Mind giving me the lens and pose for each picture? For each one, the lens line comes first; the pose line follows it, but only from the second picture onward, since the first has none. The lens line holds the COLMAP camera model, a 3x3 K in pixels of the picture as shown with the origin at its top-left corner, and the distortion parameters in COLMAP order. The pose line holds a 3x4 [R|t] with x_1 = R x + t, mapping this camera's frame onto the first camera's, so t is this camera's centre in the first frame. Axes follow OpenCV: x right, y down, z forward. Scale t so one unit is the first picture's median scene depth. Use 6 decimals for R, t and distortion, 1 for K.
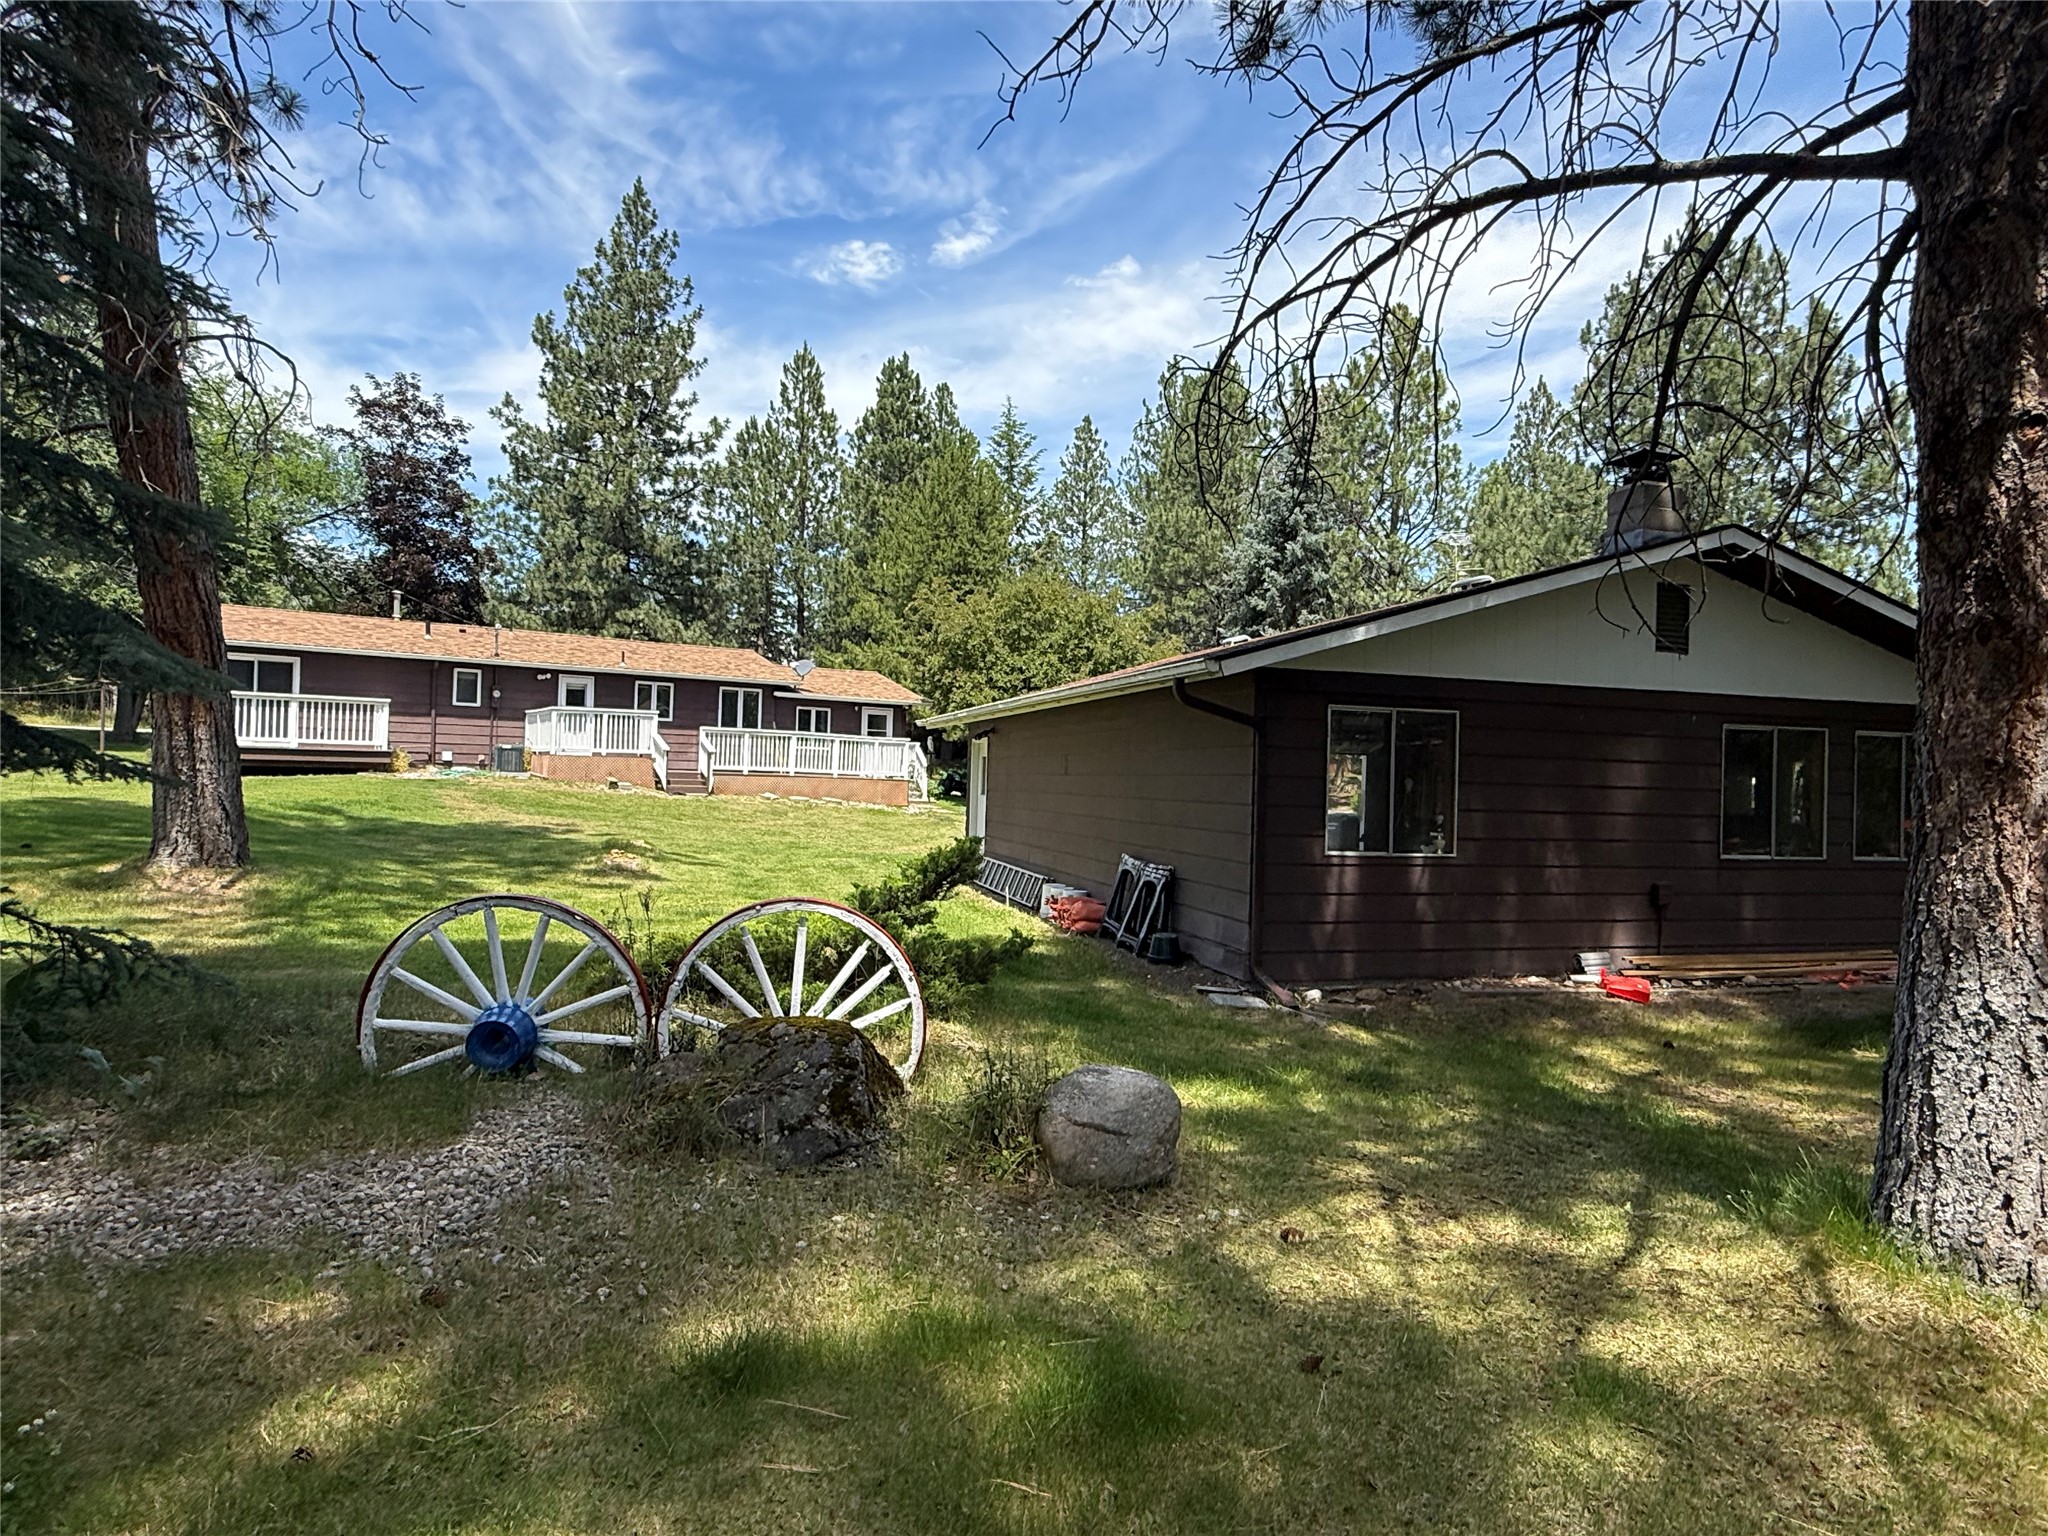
lens RADIAL K [[1162.1, 0, 1024.0], [0, 1162.1, 768.0], [0, 0, 1]] dist [0.002256, 0.000816]
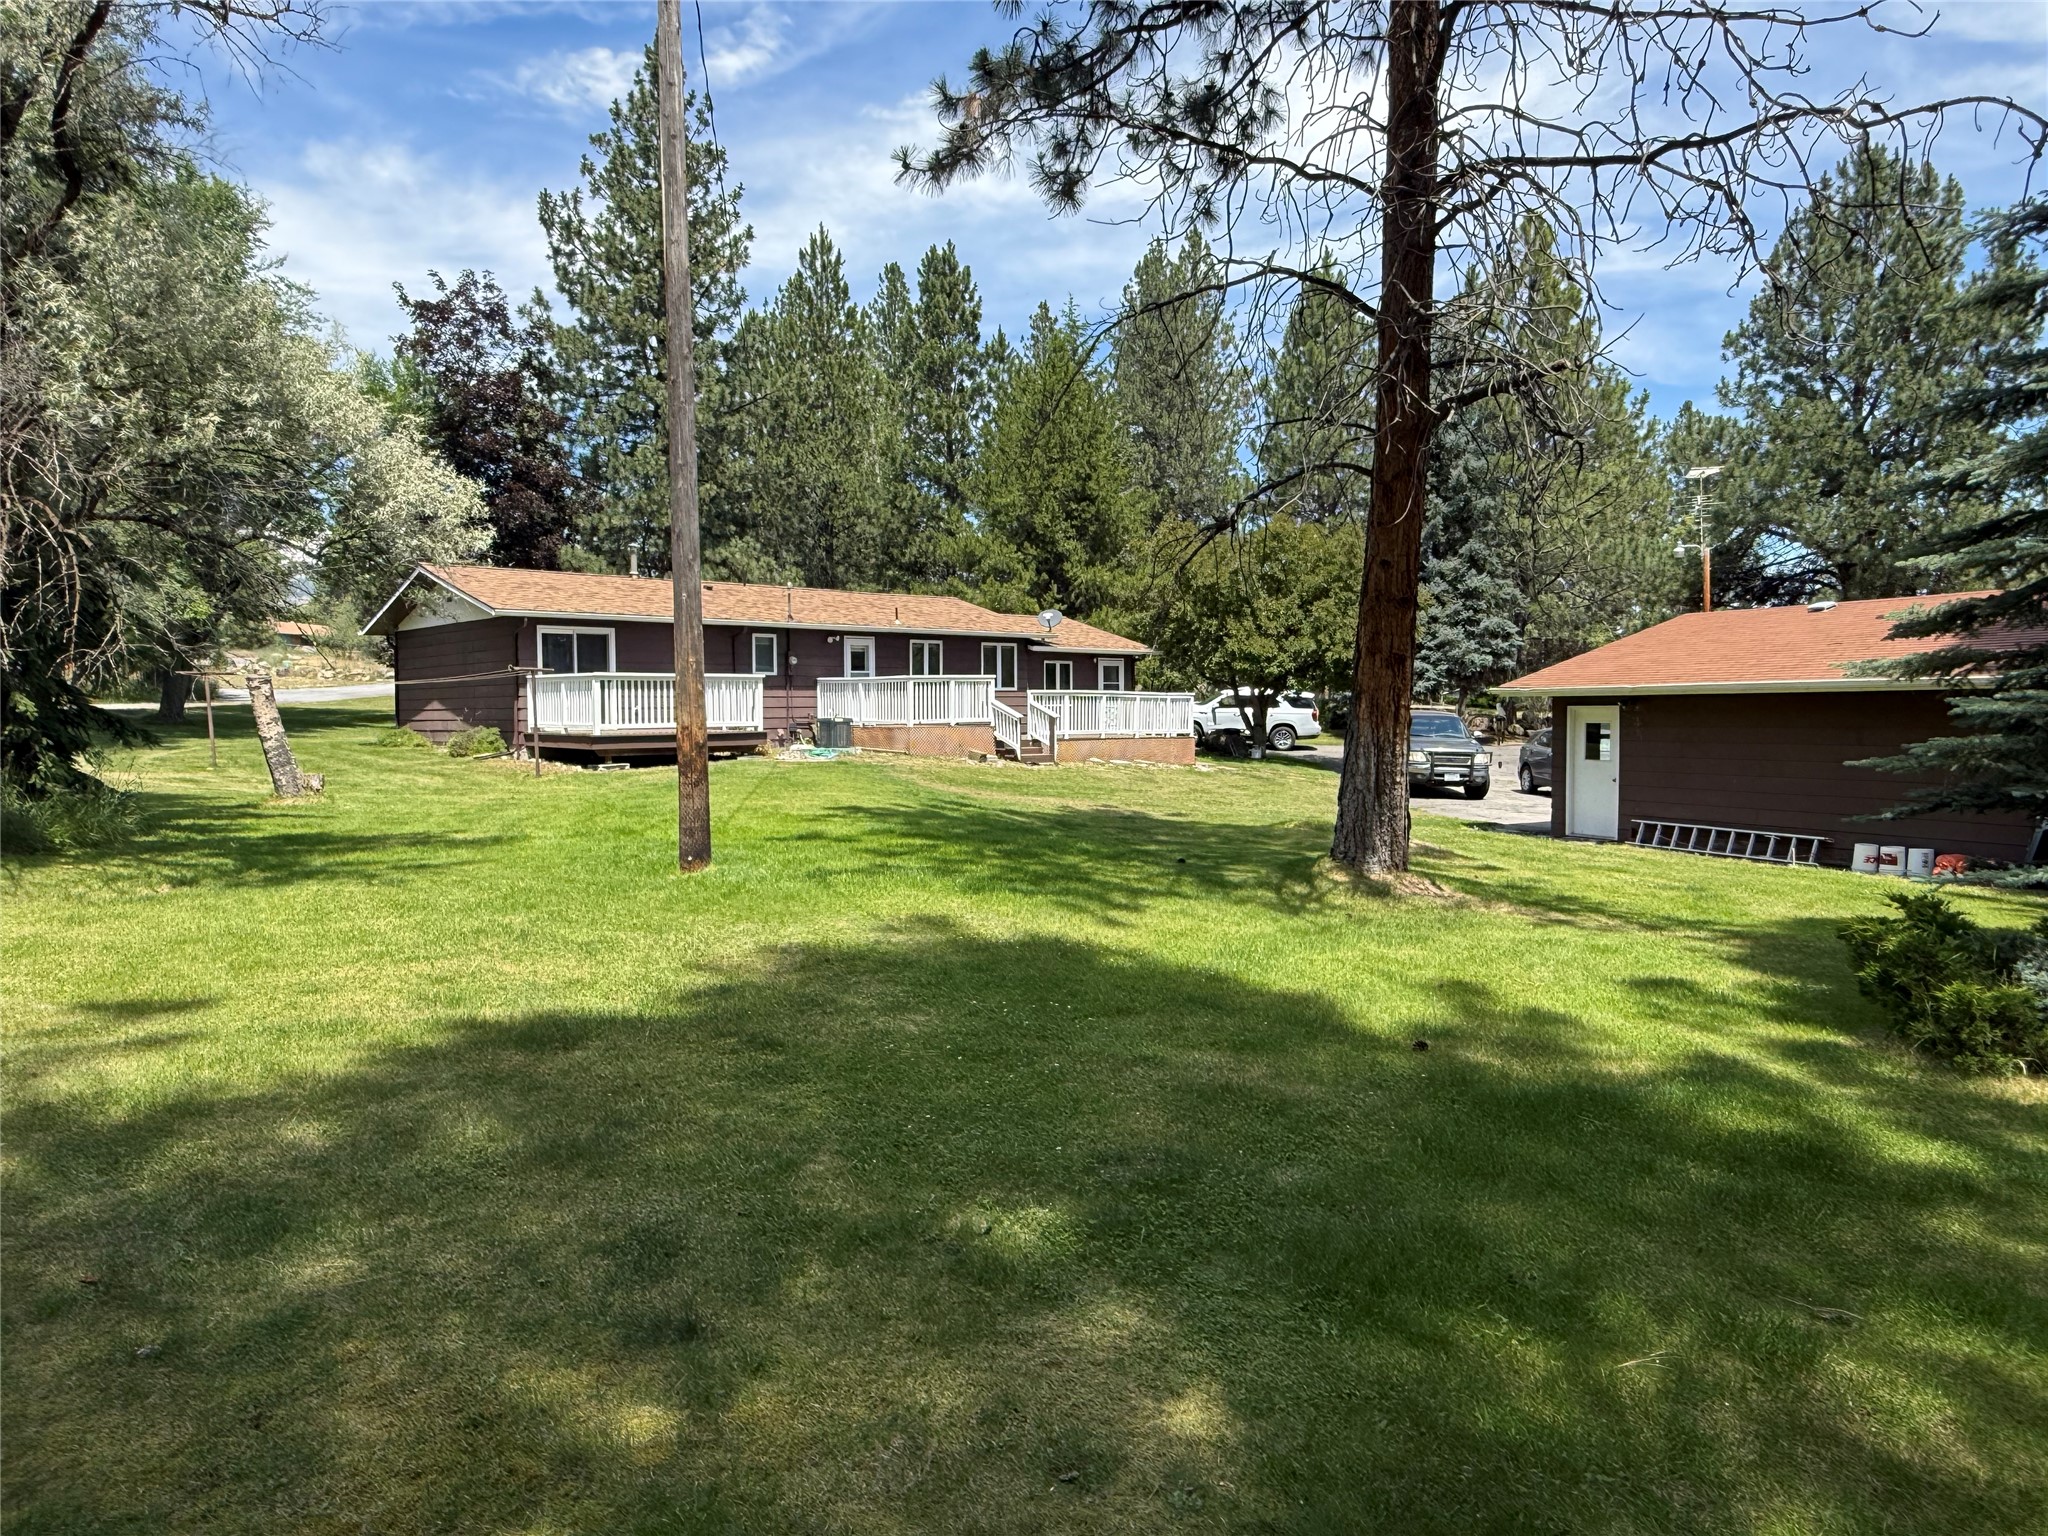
lens RADIAL K [[1356.4, 0, 1024.0], [0, 1356.4, 768.0], [0, 0, 1]] dist [0.022639, 0.000474]
pose [[0.986063, -0.041940, 0.160998, -0.375830], [0.033056, 0.997800, 0.057469, -0.029226], [-0.163054, -0.051346, 0.985280, -0.065642]]
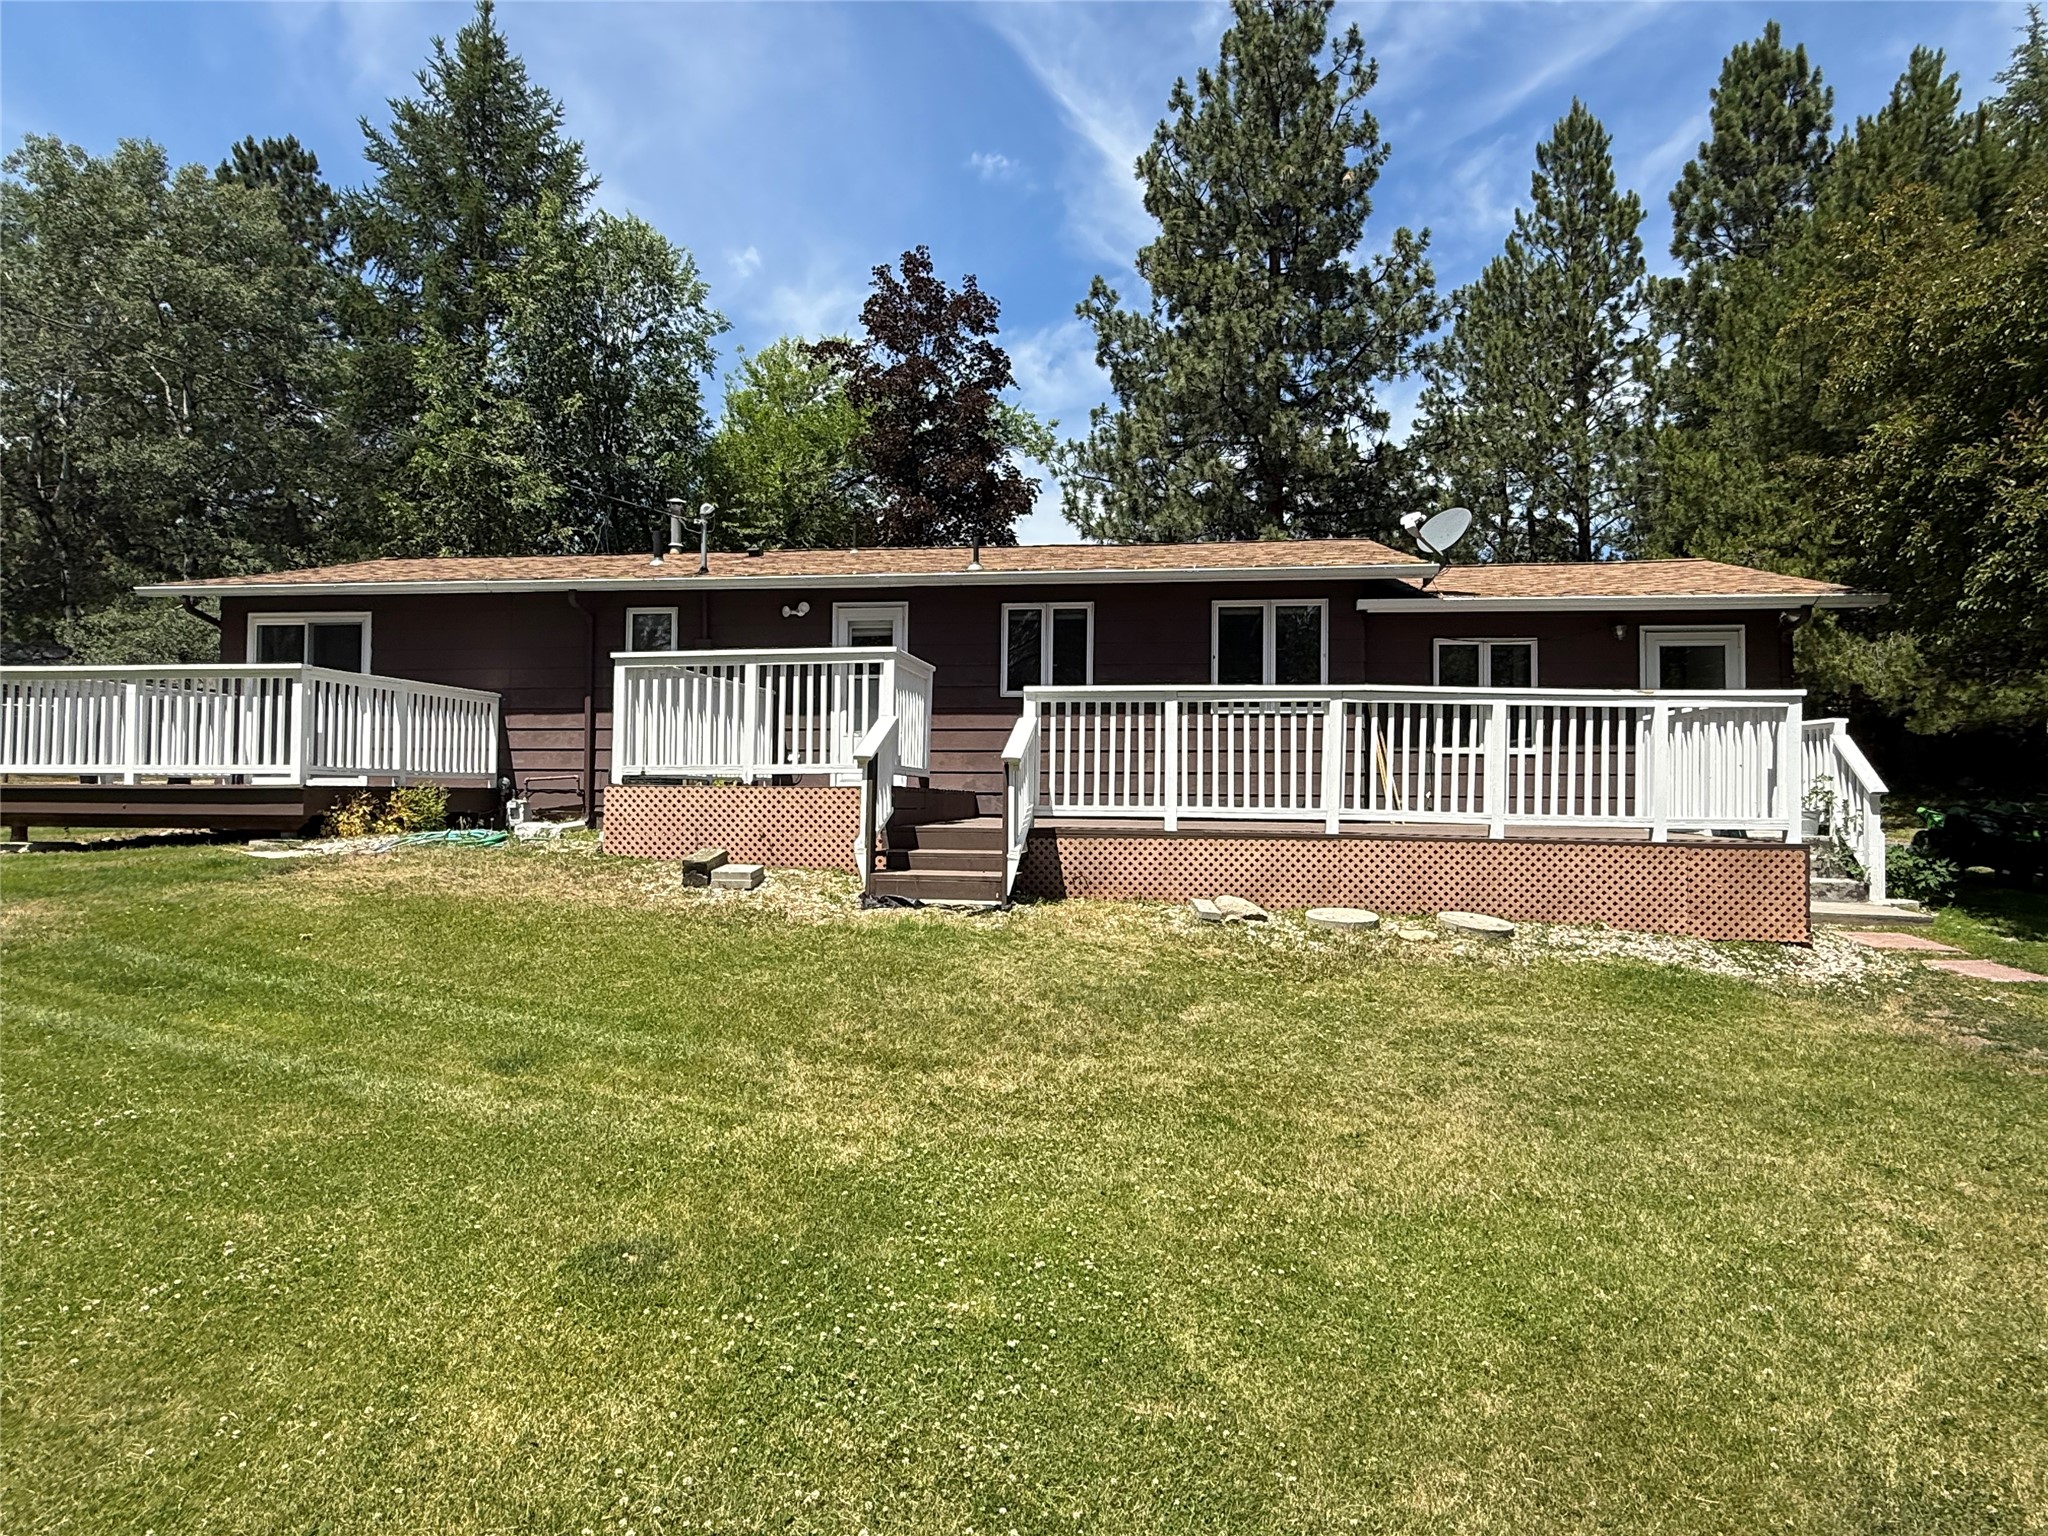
lens RADIAL K [[1162.1, 0, 1024.0], [0, 1162.1, 768.0], [0, 0, 1]] dist [0.002256, 0.000816]
pose [[0.767060, -0.041263, -0.640247, -0.059757], [0.018672, 0.998943, -0.042010, 0.000398], [0.641304, 0.020269, 0.767019, 0.615041]]
